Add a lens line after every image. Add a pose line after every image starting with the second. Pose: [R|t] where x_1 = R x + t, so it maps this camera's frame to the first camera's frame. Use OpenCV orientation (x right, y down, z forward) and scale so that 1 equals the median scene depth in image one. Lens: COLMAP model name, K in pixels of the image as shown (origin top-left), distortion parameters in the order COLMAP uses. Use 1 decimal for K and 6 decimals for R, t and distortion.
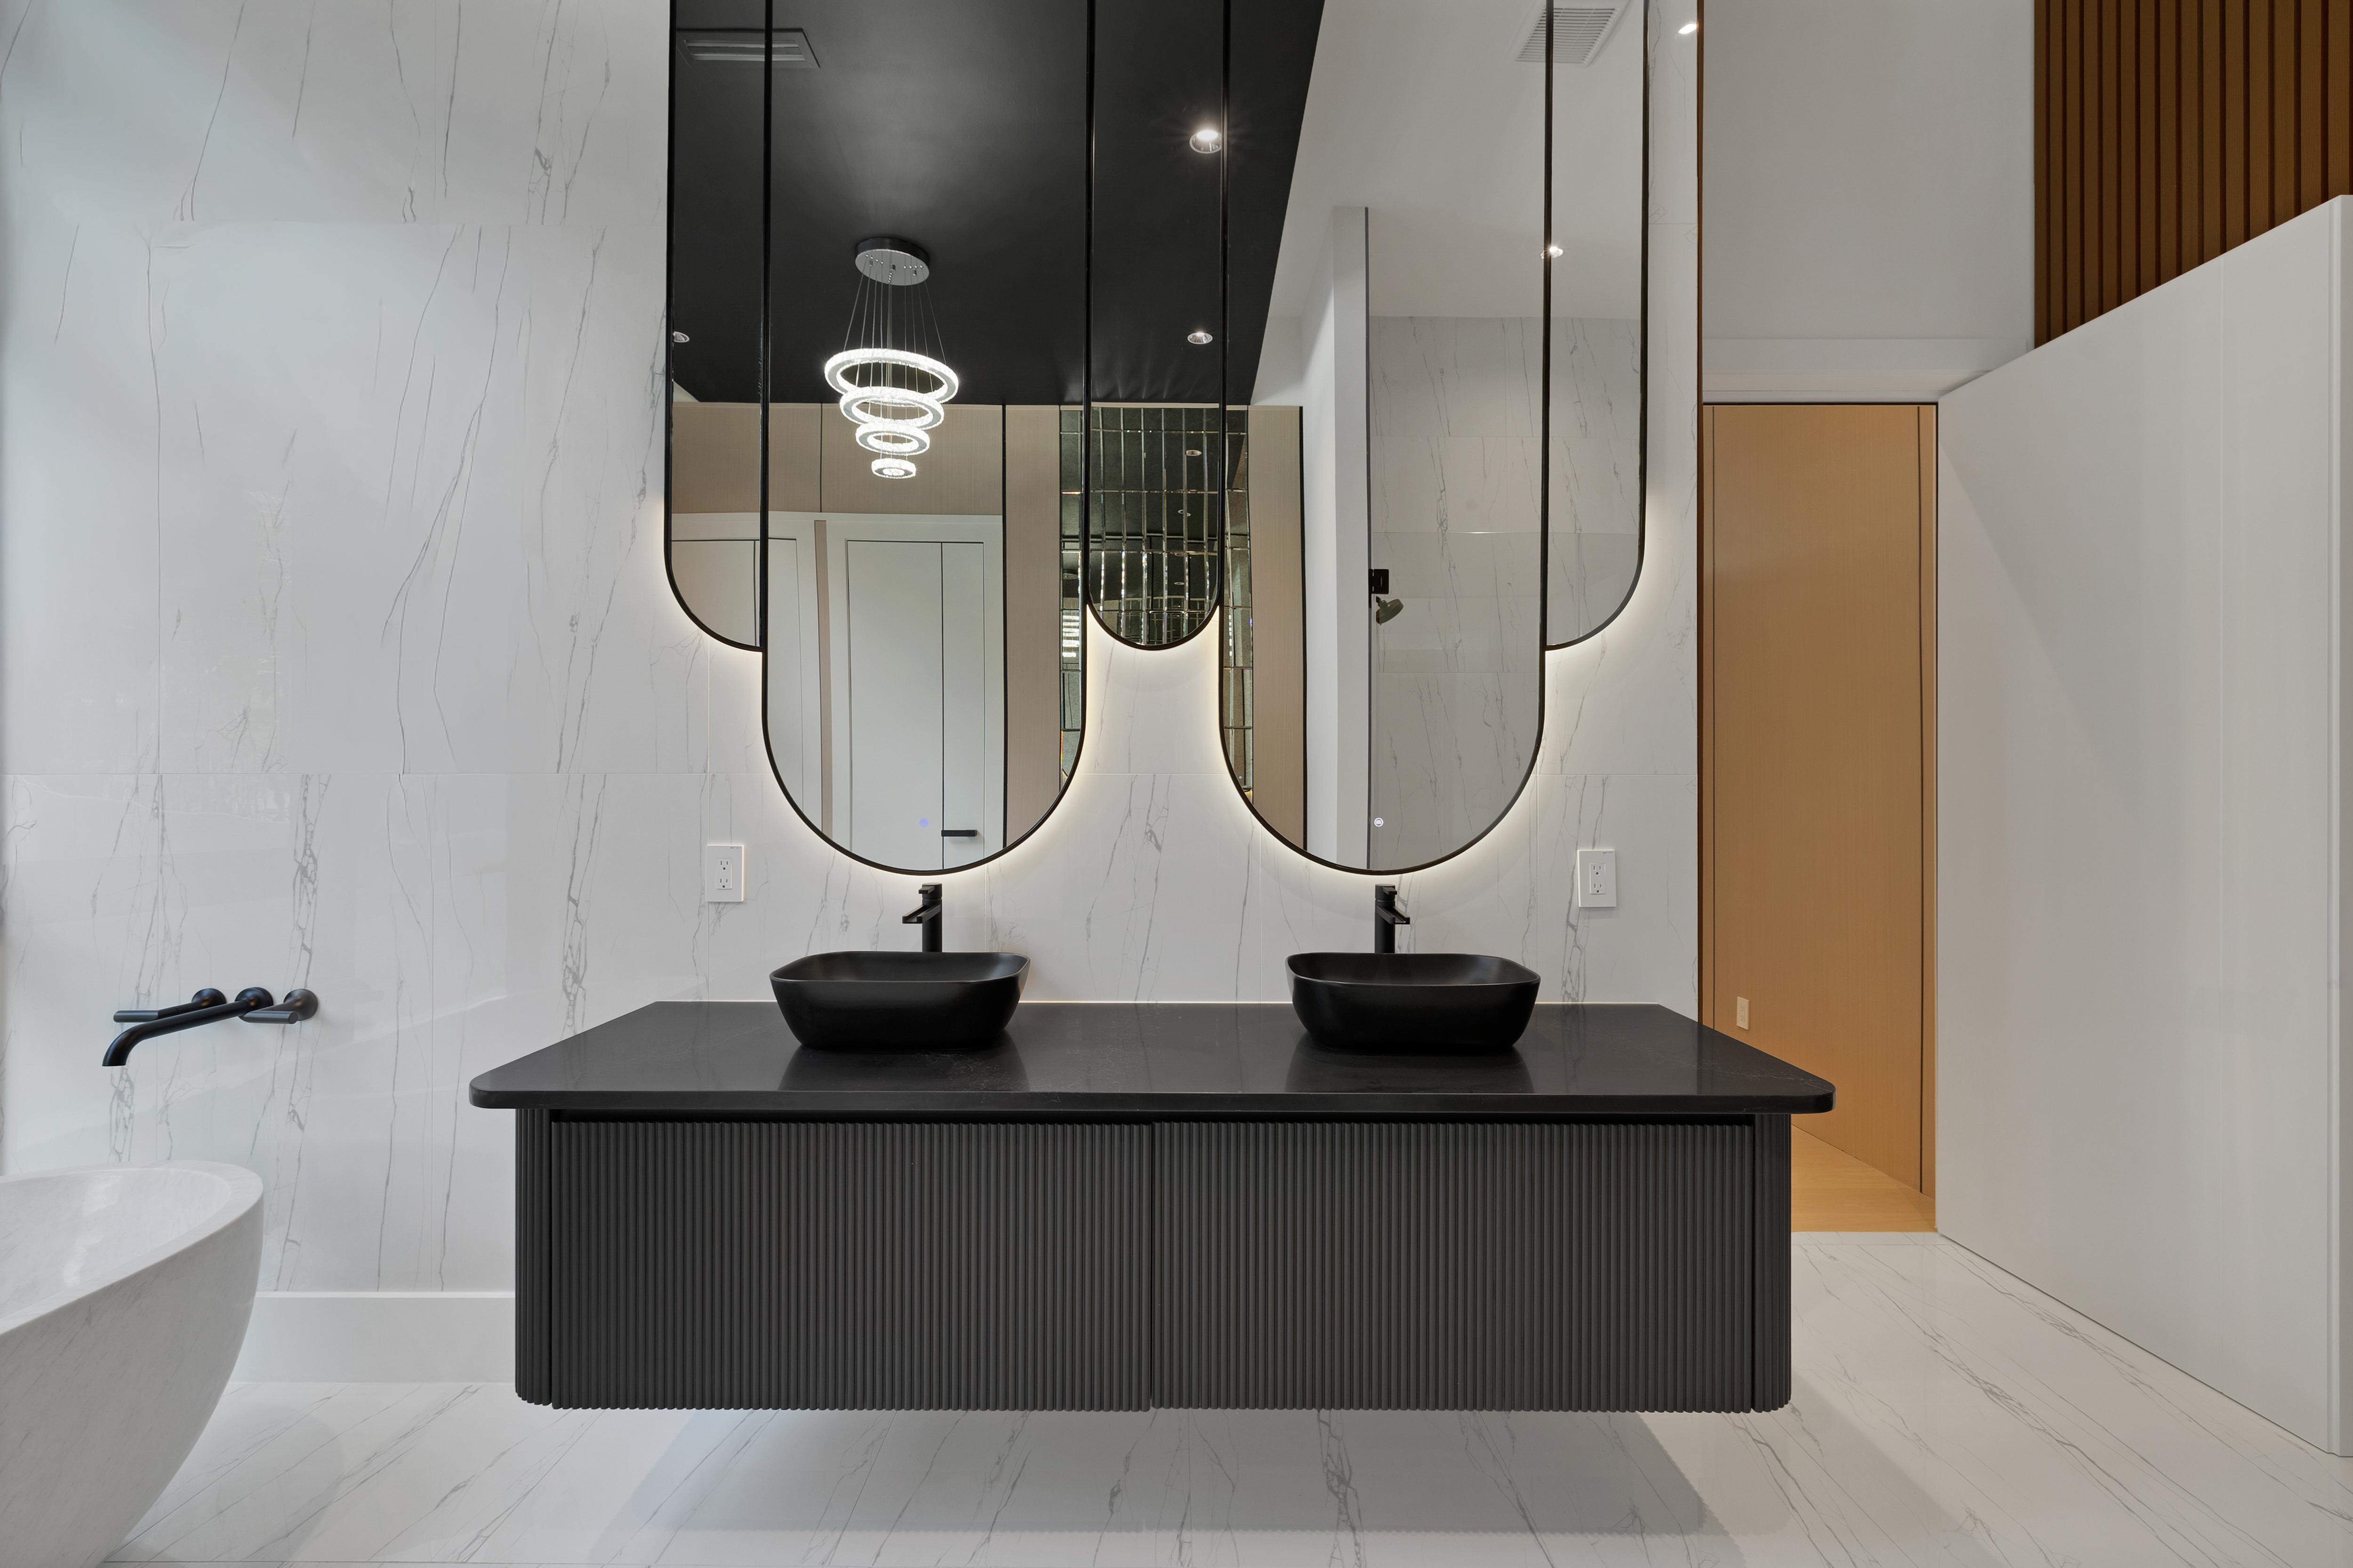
lens RADIAL K [[994.4, 0, 1131.3], [0, 994.4, 785.8], [0, 0, 1]] dist [0.000140, 0.000587]
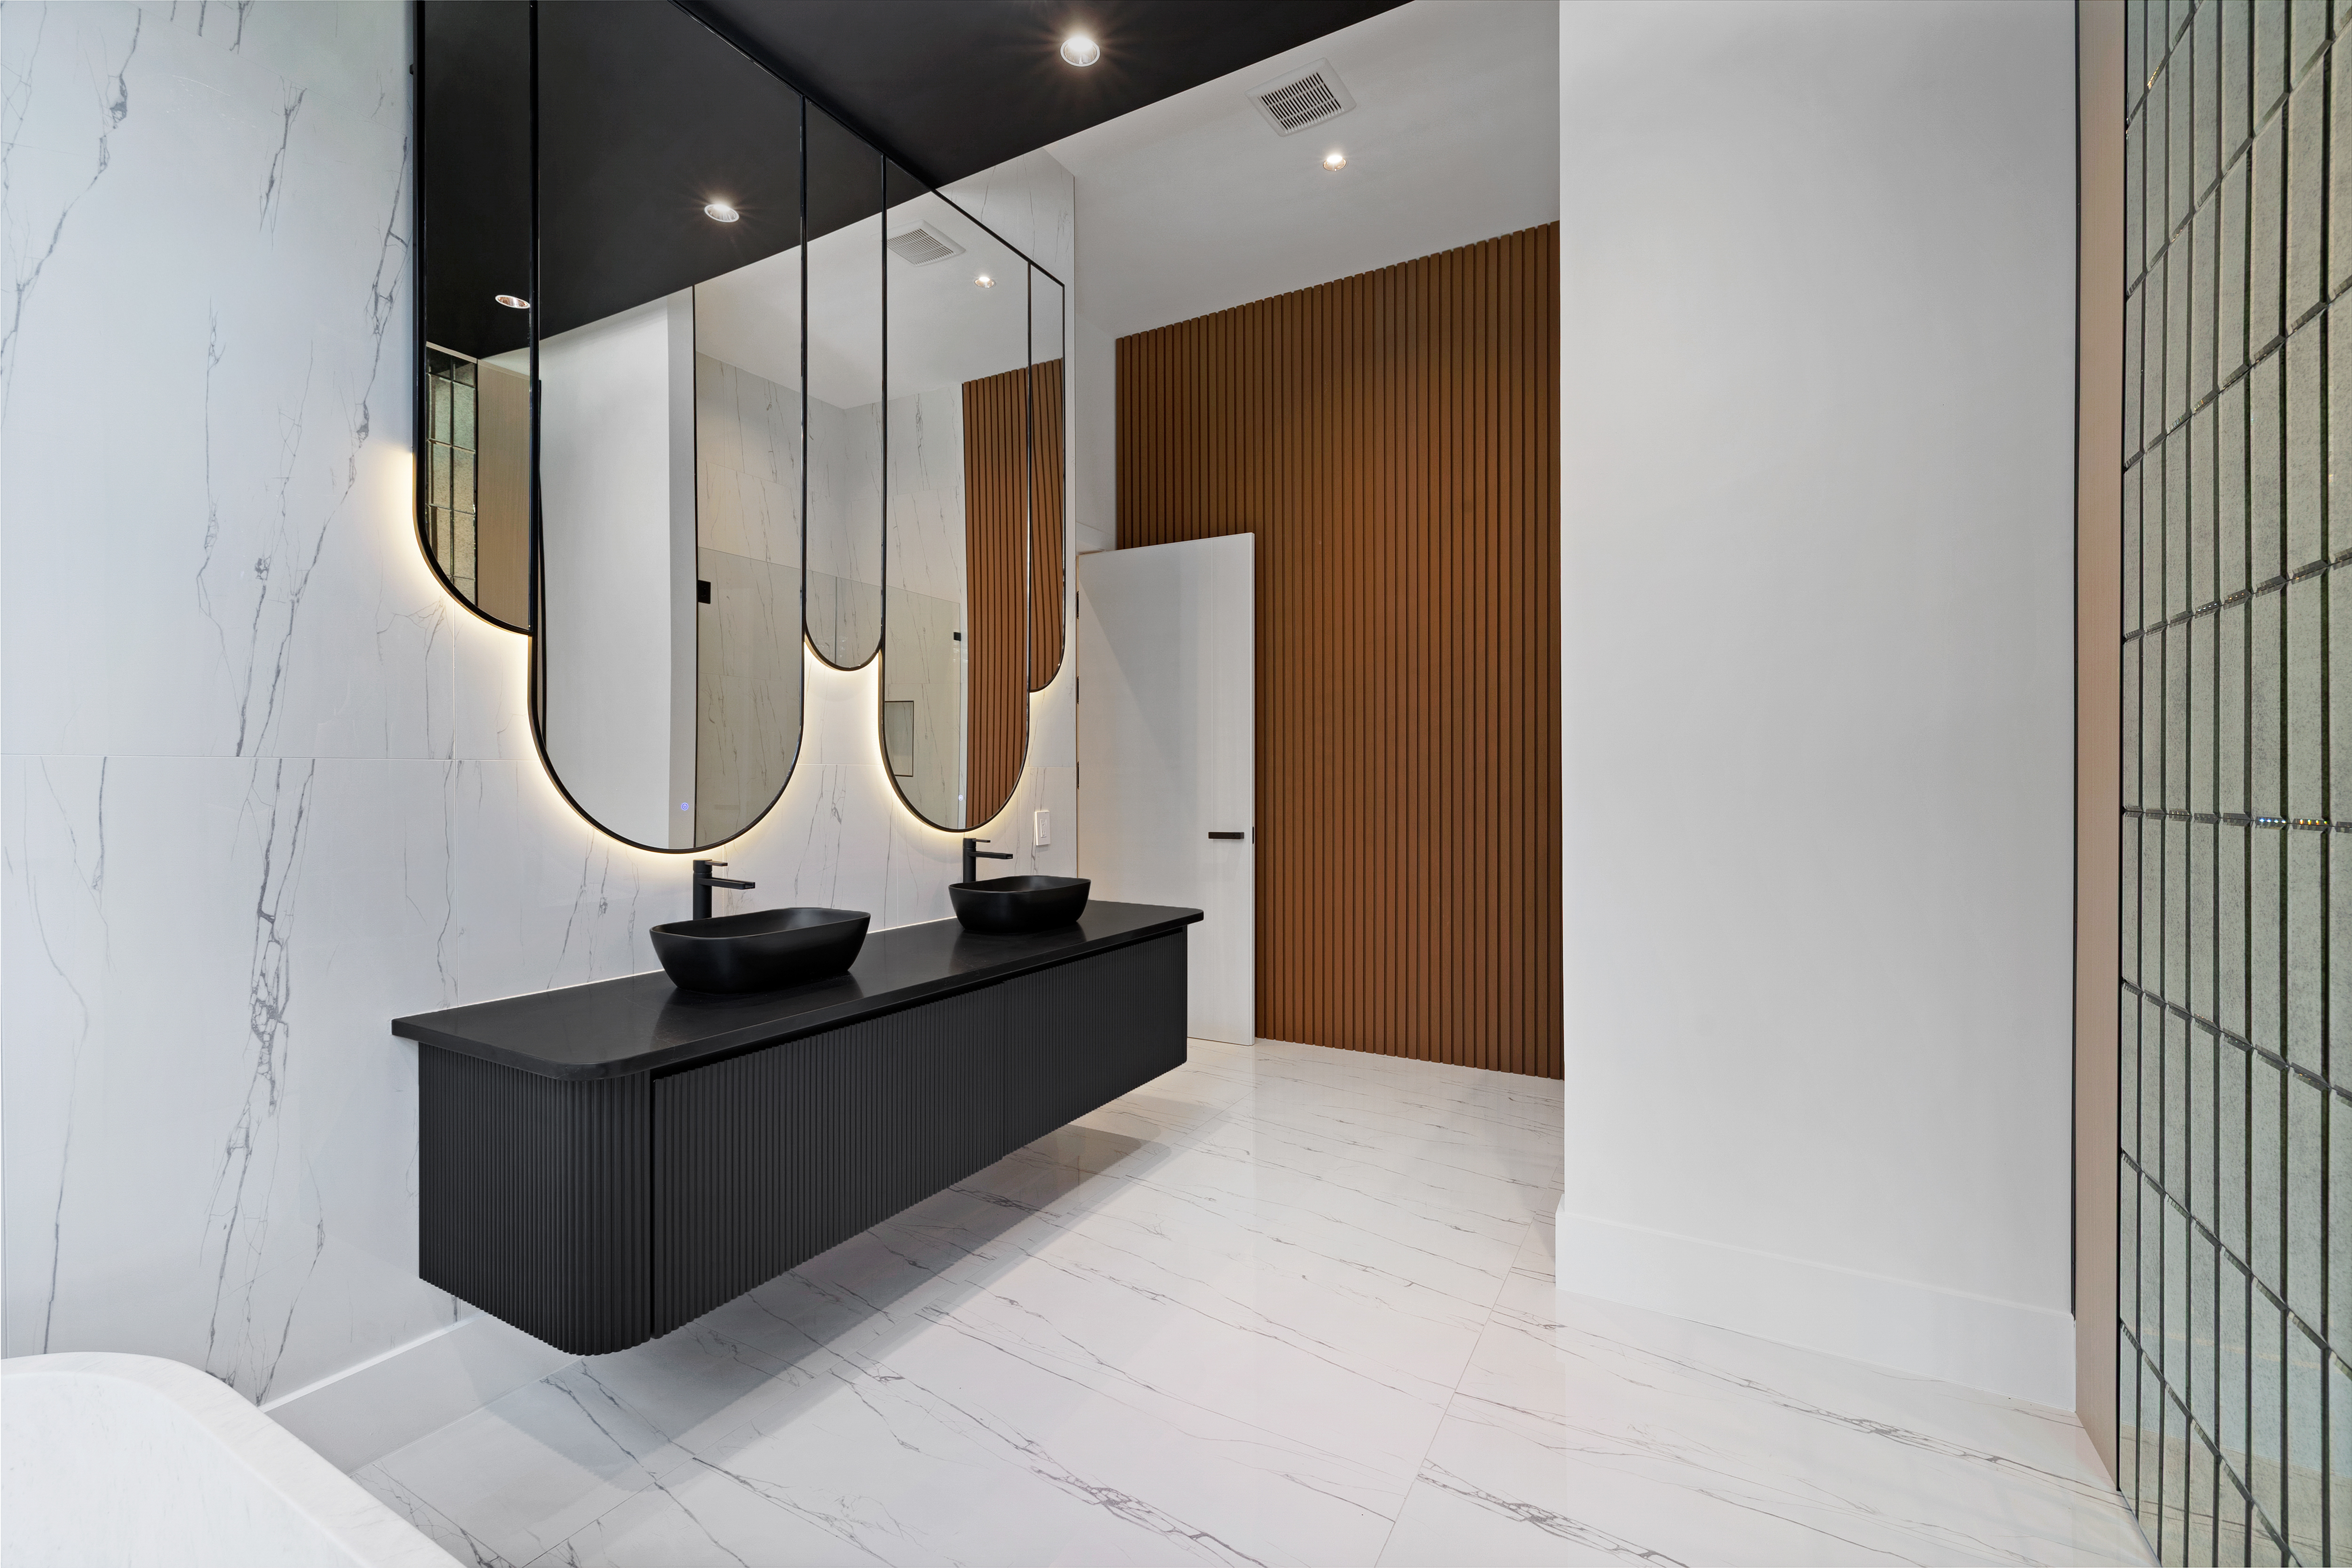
lens RADIAL K [[994.0, 0, 1130.8], [0, 994.0, 785.8], [0, 0, 1]] dist [0.000140, 0.000587]
pose [[0.515652, -0.010031, 0.856739, -0.887522], [-0.003287, 0.999901, 0.013686, -0.002734], [-0.856792, -0.009873, 0.515568, -0.007466]]
